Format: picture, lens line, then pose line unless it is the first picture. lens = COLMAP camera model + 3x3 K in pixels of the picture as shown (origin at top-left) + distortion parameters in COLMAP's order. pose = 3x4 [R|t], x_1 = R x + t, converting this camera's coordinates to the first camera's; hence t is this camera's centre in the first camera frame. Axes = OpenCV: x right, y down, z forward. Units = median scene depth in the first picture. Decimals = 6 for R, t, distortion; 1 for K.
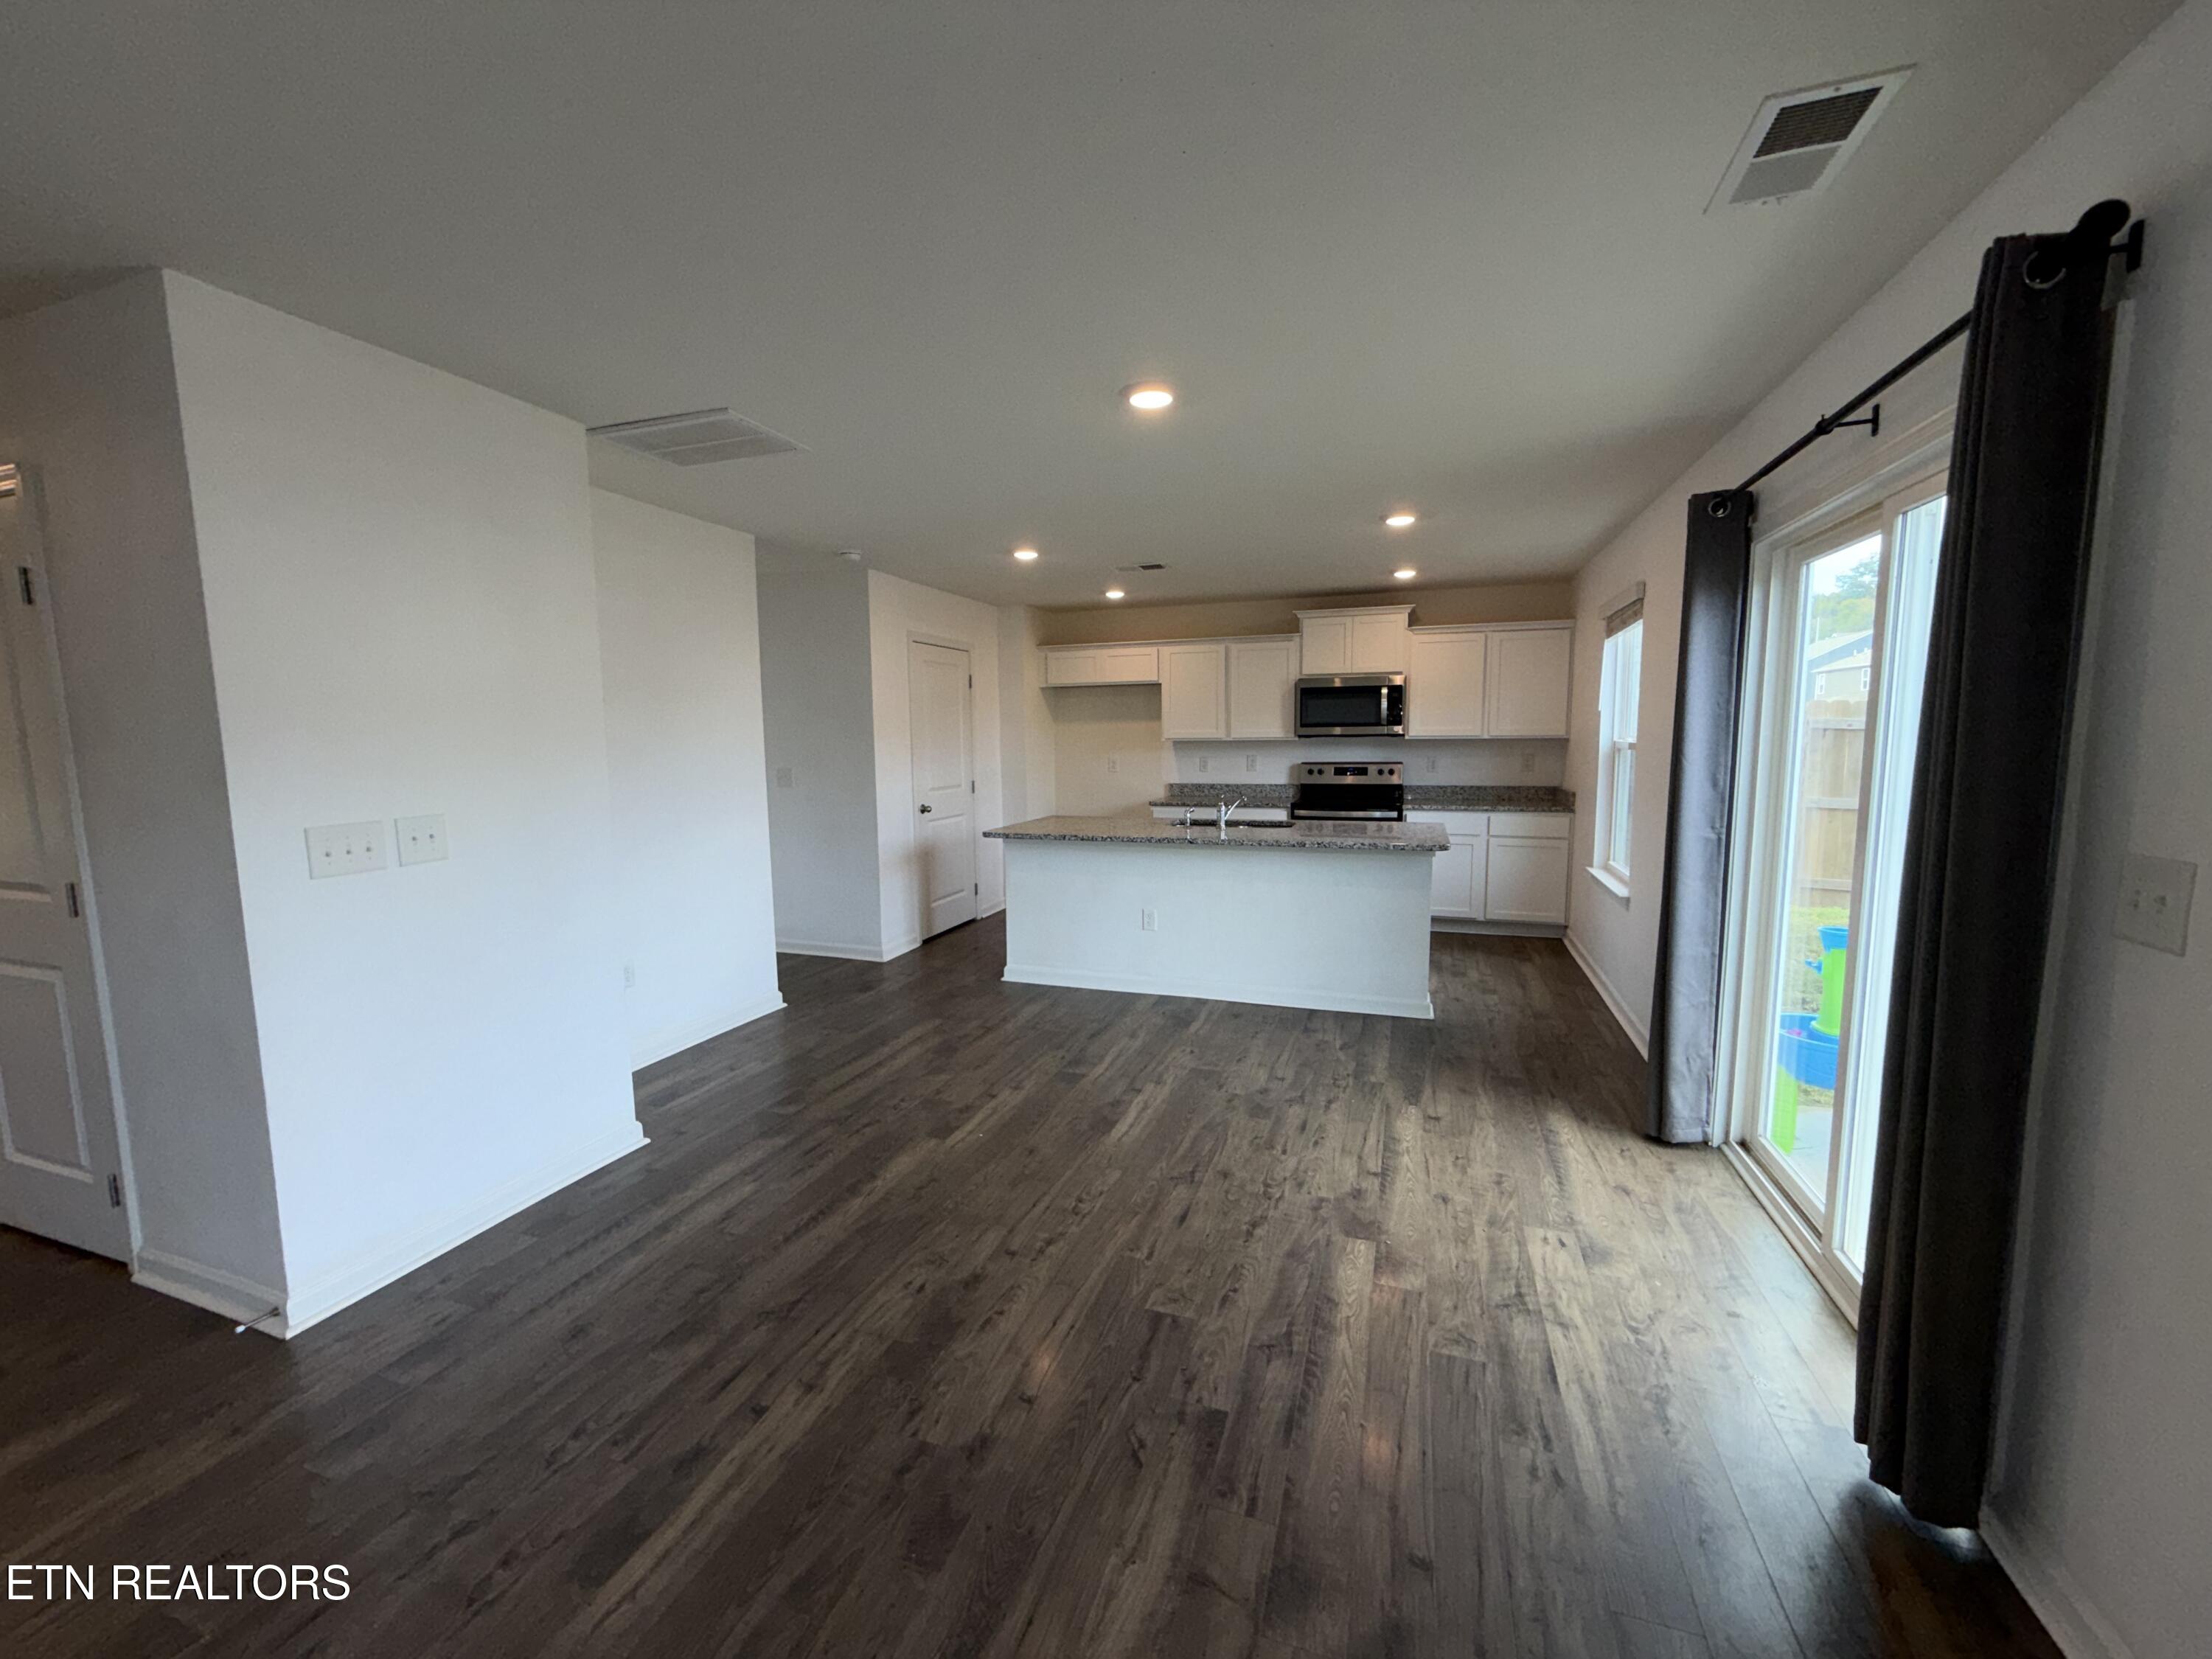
lens RADIAL K [[883.3, 0, 1093.5], [0, 883.3, 831.5], [0, 0, 1]] dist [0.000242, -0.000027]
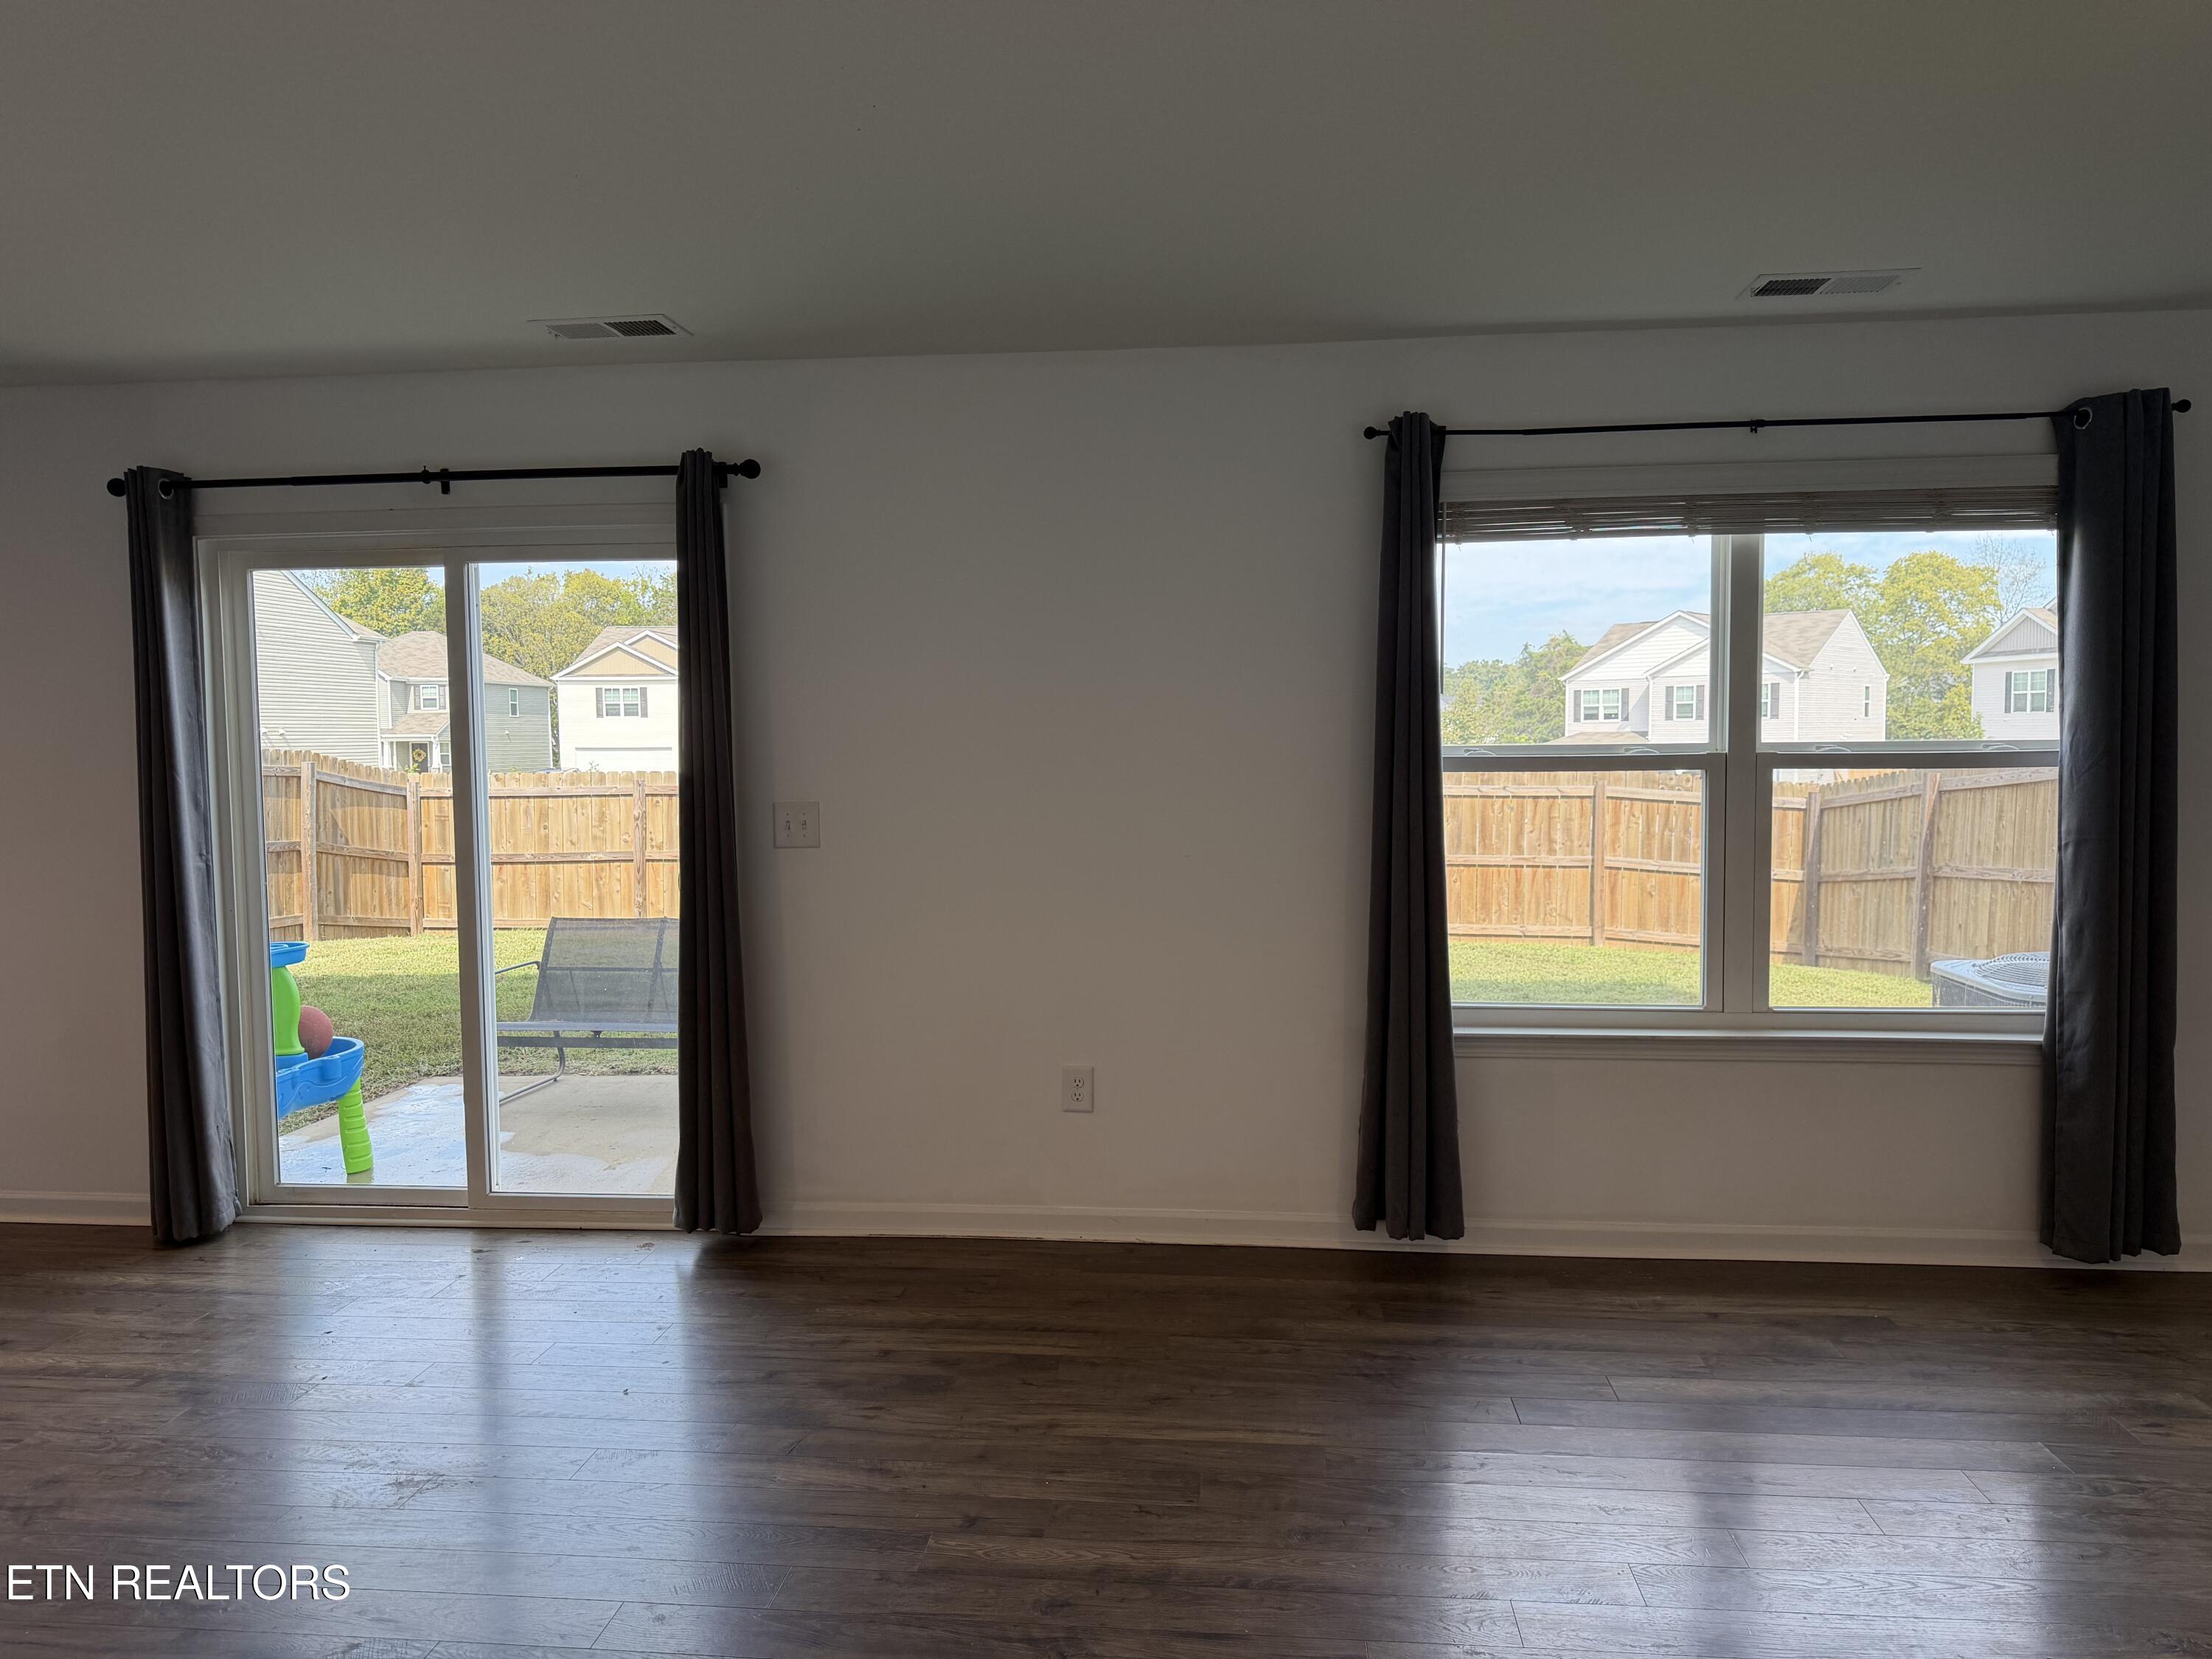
lens RADIAL K [[1535.6, 0, 1103.7], [0, 1535.6, 835.5], [0, 0, 1]] dist [0.115168, -0.192474]
pose [[-0.241393, -0.046463, 0.969315, -0.465477], [0.120341, 0.989710, 0.077410, -0.016265], [-0.962937, 0.135334, -0.233317, 0.234152]]
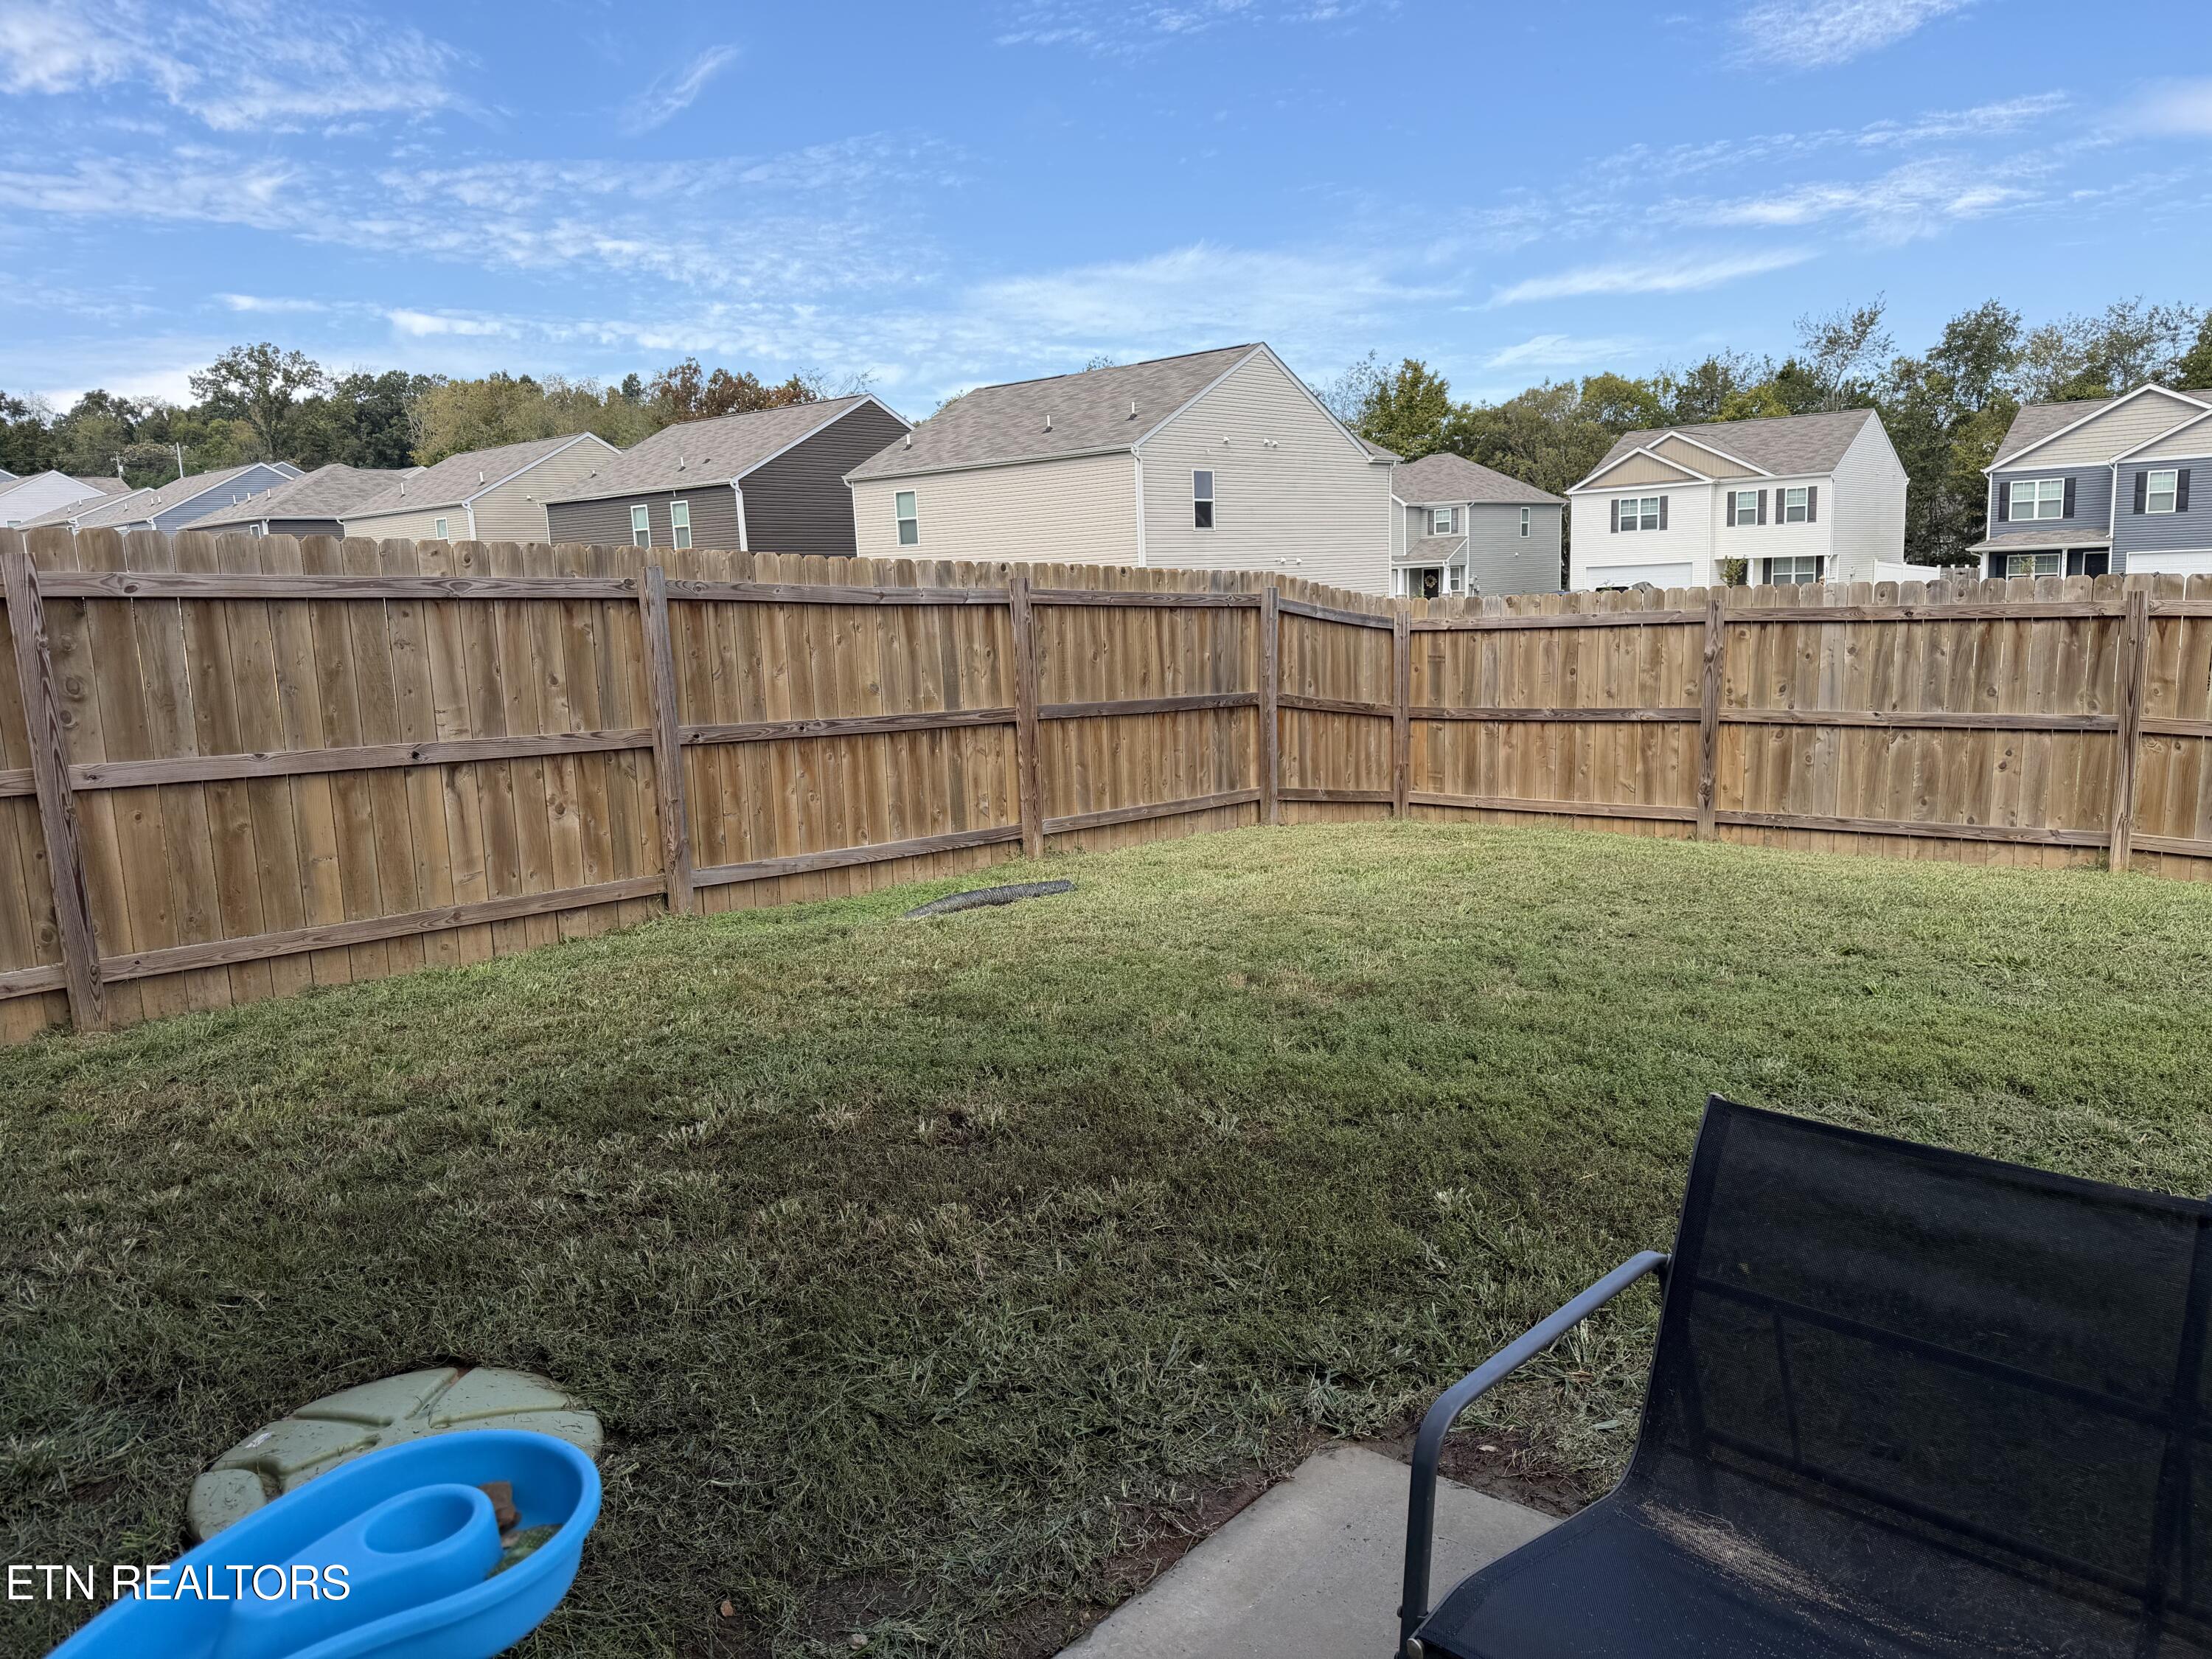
lens RADIAL K [[1535.6, 0, 1103.7], [0, 1535.6, 835.5], [0, 0, 1]] dist [0.115168, -0.192474]
pose [[0.368205, -0.150846, 0.917426, 0.381091], [0.137488, 0.984736, 0.106733, -0.022380], [-0.919523, 0.086836, 0.383324, 0.350647]]
